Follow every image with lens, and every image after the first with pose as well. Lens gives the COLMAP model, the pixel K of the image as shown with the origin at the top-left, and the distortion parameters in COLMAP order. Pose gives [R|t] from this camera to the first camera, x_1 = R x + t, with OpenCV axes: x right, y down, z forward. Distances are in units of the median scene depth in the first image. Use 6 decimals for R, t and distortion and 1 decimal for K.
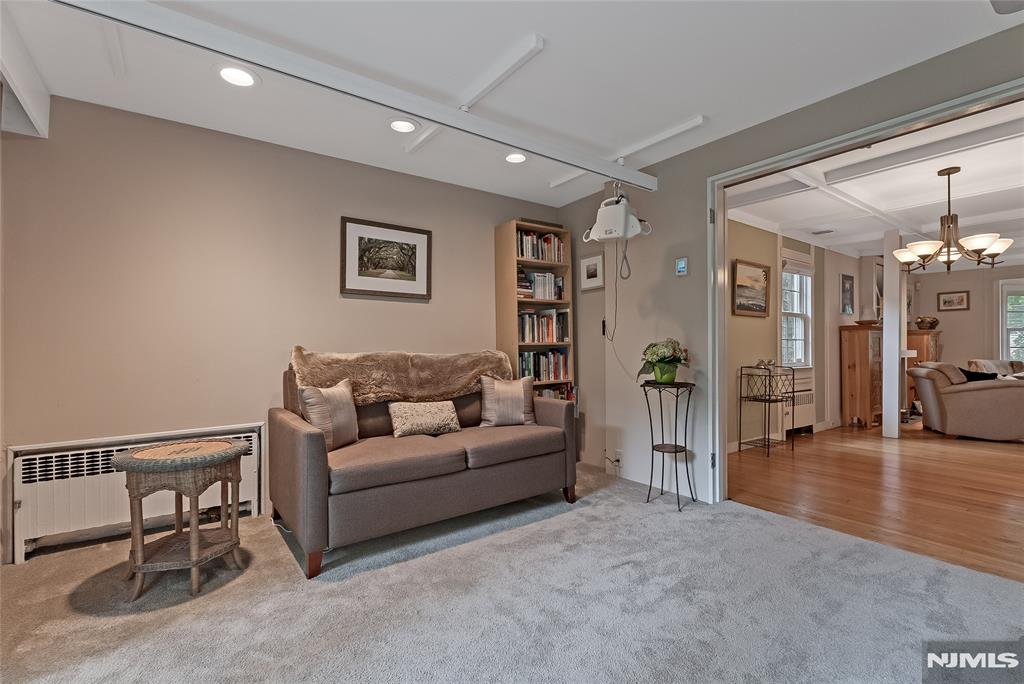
lens RADIAL K [[456.5, 0, 509.1], [0, 456.5, 345.2], [0, 0, 1]] dist [0.027217, 0.000069]
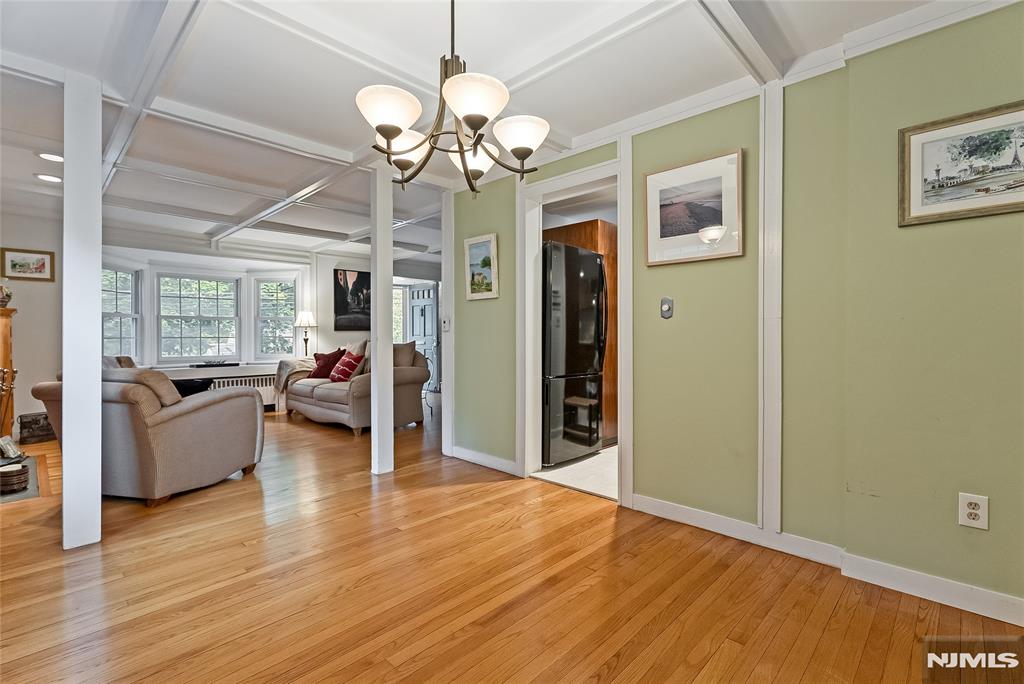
lens RADIAL K [[463.5, 0, 512.0], [0, 463.5, 342.0], [0, 0, 1]] dist [0.000124, 0.000349]
pose [[-0.162355, -0.010931, 0.986672, 0.352796], [-0.000360, 0.999939, 0.011019, 0.001817], [-0.986732, 0.001434, -0.162349, 0.697720]]
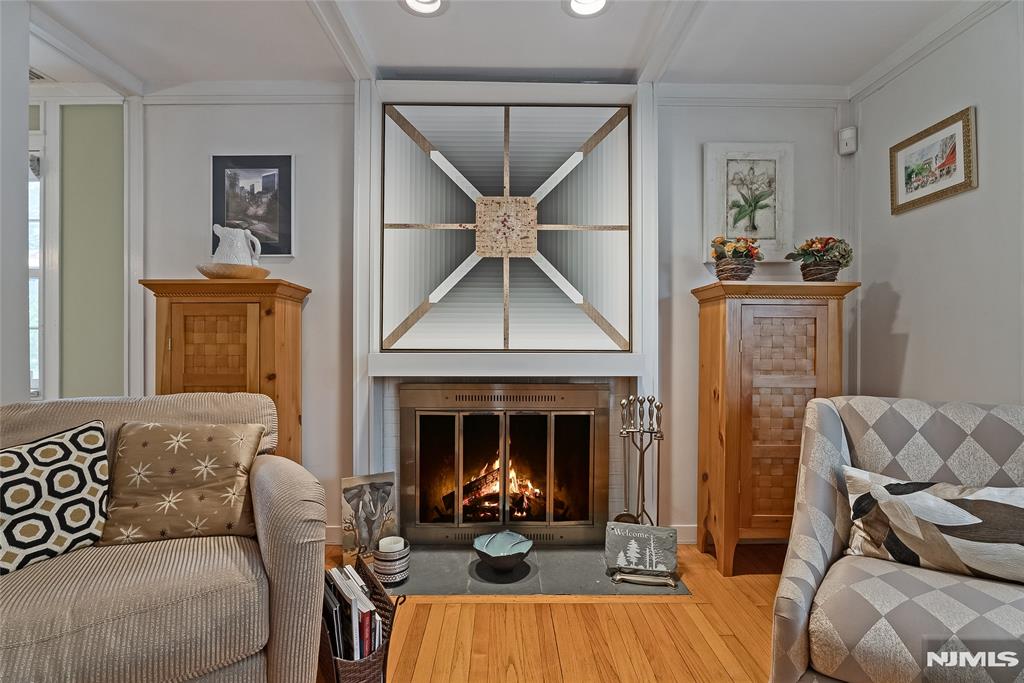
lens RADIAL K [[475.9, 0, 506.7], [0, 475.9, 345.6], [0, 0, 1]] dist [-0.018534, 0.001353]
pose [[0.807443, 0.001737, -0.589943, 1.367630], [0.000807, 0.999991, 0.004050, 0.004323], [0.589945, -0.003746, 0.807435, 0.984826]]
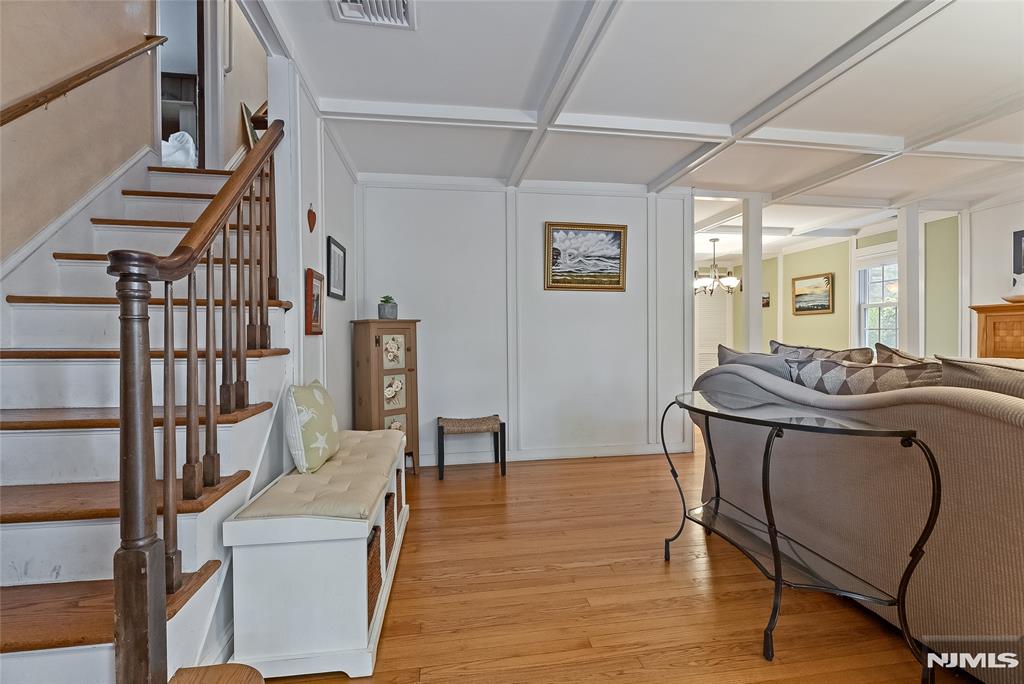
lens RADIAL K [[463.5, 0, 512.0], [0, 463.5, 342.0], [0, 0, 1]] dist [0.000124, 0.000349]
pose [[-0.460558, 0.011271, -0.887558, 2.010517], [0.005572, 0.999936, 0.009807, 0.001903], [0.887612, -0.000429, -0.460592, 0.775290]]
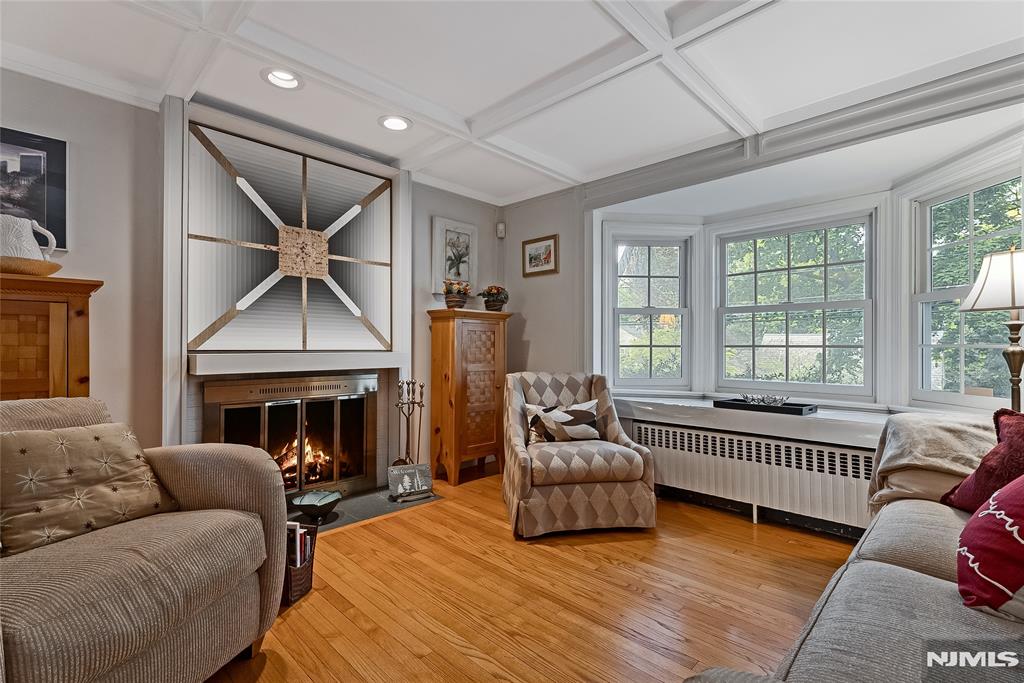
lens RADIAL K [[463.5, 0, 512.0], [0, 463.5, 341.5], [0, 0, 1]] dist [0.000124, 0.000349]
pose [[0.987672, 0.004273, 0.156480, 1.258559], [-0.003656, 0.999984, -0.004234, 0.000914], [-0.156496, 0.003610, 0.987672, 0.760694]]
